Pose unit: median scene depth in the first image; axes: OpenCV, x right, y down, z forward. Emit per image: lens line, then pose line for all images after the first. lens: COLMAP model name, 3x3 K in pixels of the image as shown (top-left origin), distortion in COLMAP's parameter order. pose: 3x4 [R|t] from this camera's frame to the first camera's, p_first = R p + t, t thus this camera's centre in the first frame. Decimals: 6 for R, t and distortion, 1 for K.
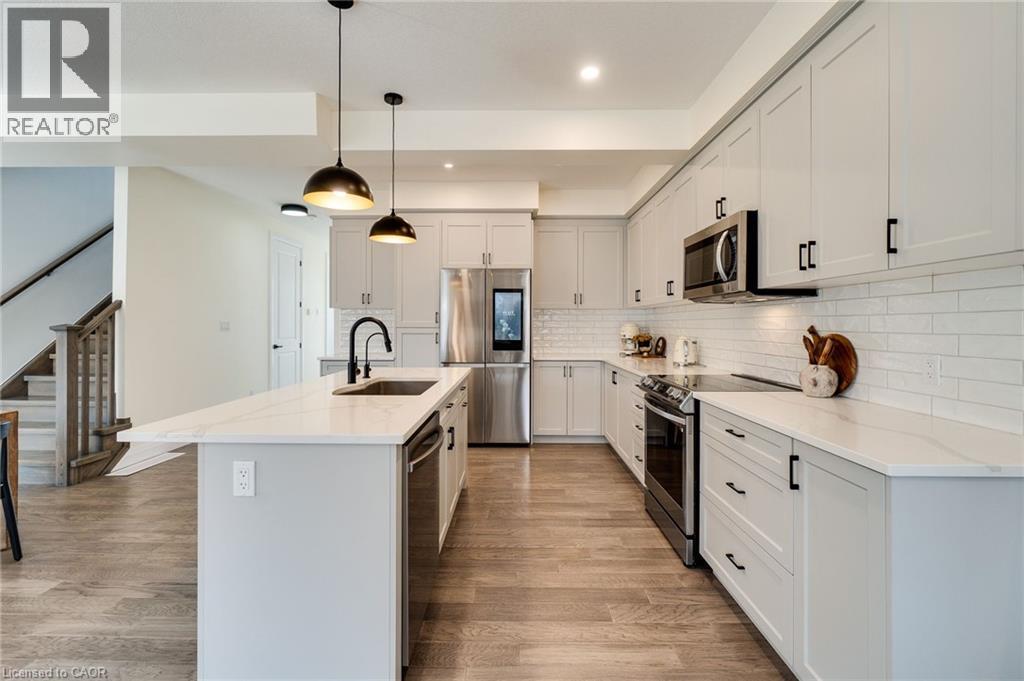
lens RADIAL K [[449.1, 0, 505.5], [0, 449.1, 325.4], [0, 0, 1]] dist [-0.013736, 0.006367]
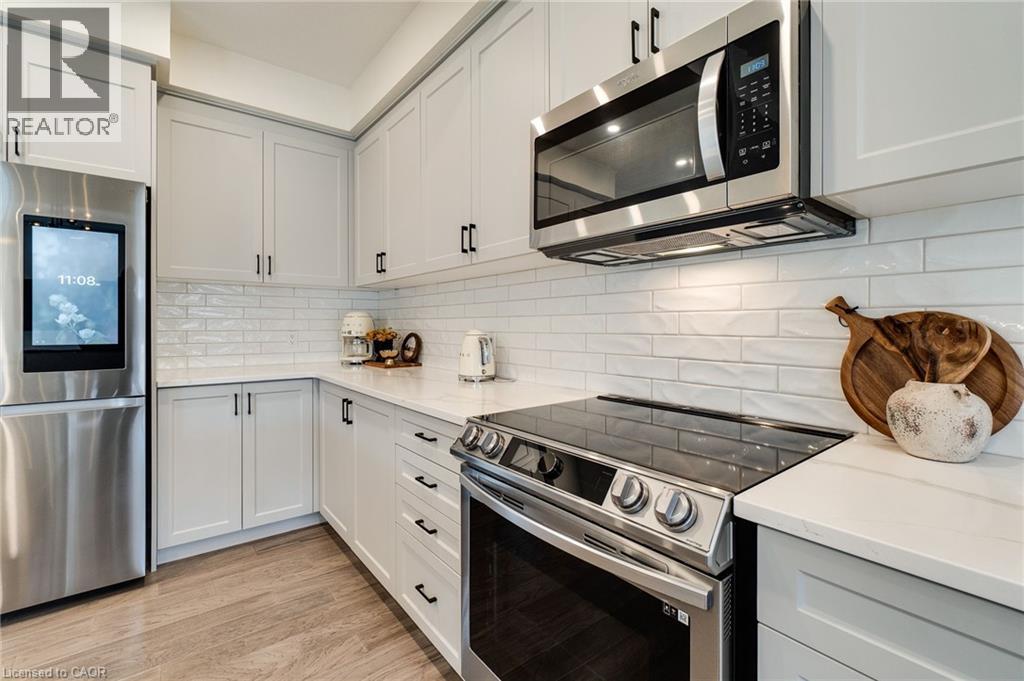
lens RADIAL K [[449.1, 0, 508.3], [0, 449.1, 327.2], [0, 0, 1]] dist [-0.013736, 0.006367]
pose [[0.774868, -0.004002, 0.632110, 0.060843], [0.001785, 0.999990, 0.004143, 0.017470], [-0.632121, -0.002082, 0.774867, 0.493578]]
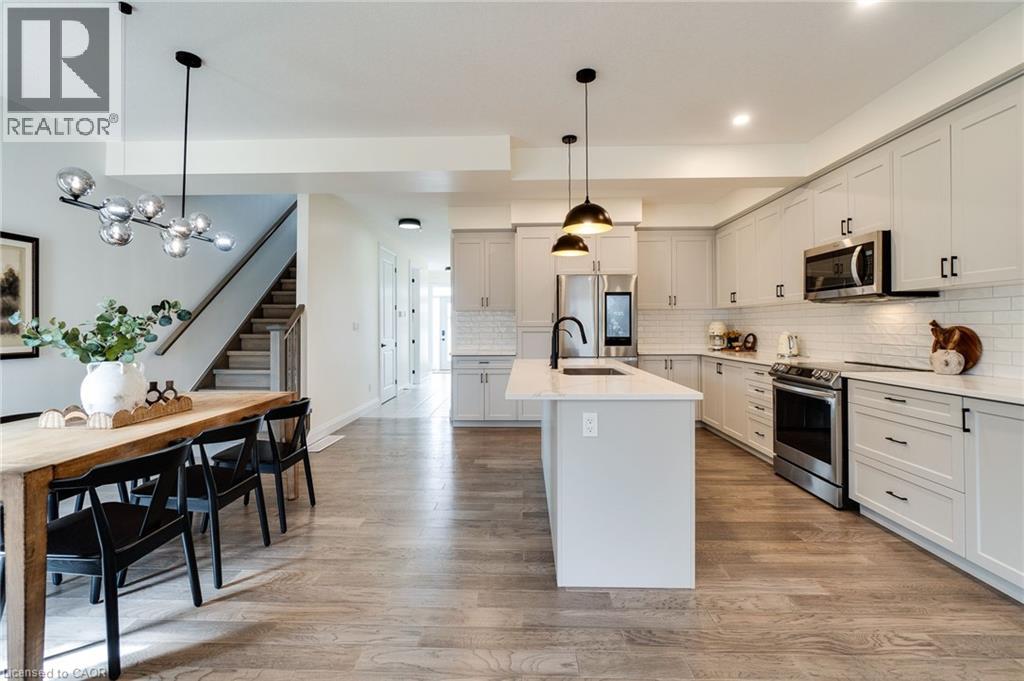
lens RADIAL K [[449.1, 0, 503.4], [0, 449.1, 324.9], [0, 0, 1]] dist [-0.013736, 0.006367]
pose [[0.999785, -0.006825, -0.019588, -0.300683], [0.006718, 0.999962, -0.005495, 0.007434], [0.019625, 0.005362, 0.999793, -0.172540]]
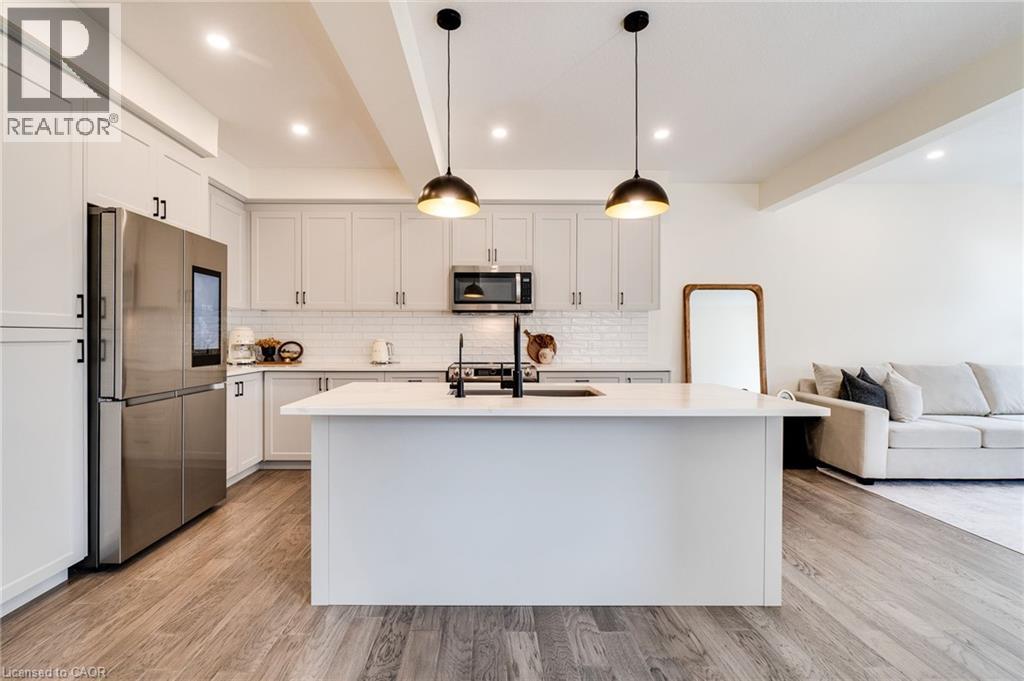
lens RADIAL K [[449.1, 0, 496.0], [0, 449.1, 338.6], [0, 0, 1]] dist [-0.013736, 0.006367]
pose [[-0.033776, -0.006686, 0.999407, -0.731646], [-0.000196, 0.999978, 0.006683, 0.014901], [-0.999429, 0.000030, -0.033776, 0.693574]]
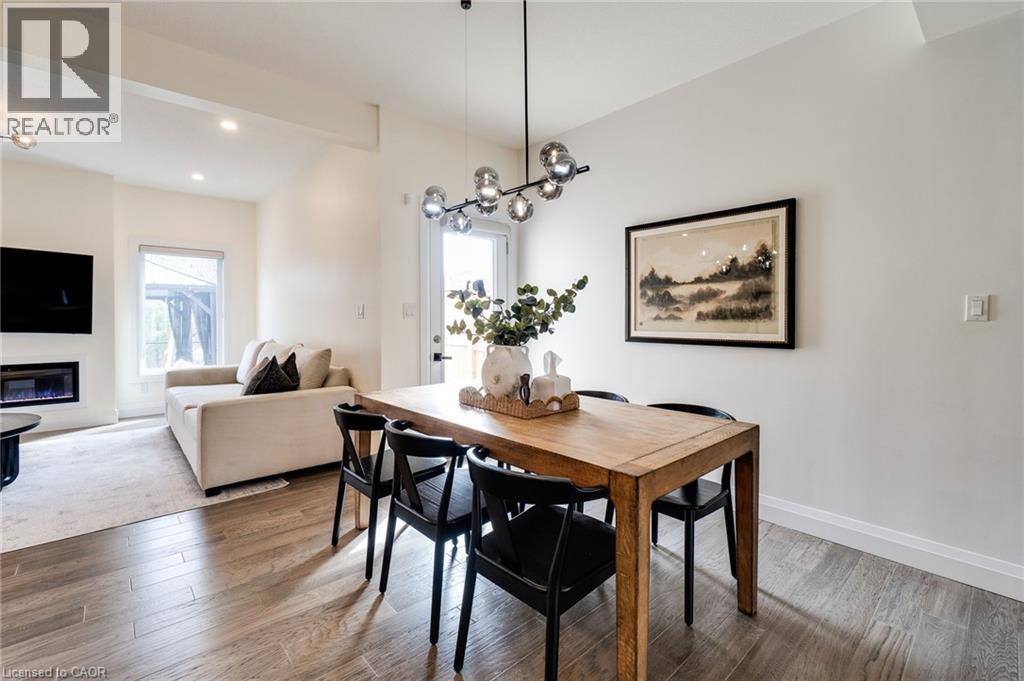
lens RADIAL K [[449.1, 0, 509.3], [0, 449.1, 332.8], [0, 0, 1]] dist [-0.013736, 0.006367]
pose [[-0.732626, 0.012829, -0.680511, -0.422235], [-0.002536, 0.999764, 0.021577, 0.019504], [0.680627, 0.017534, -0.732420, 0.789353]]
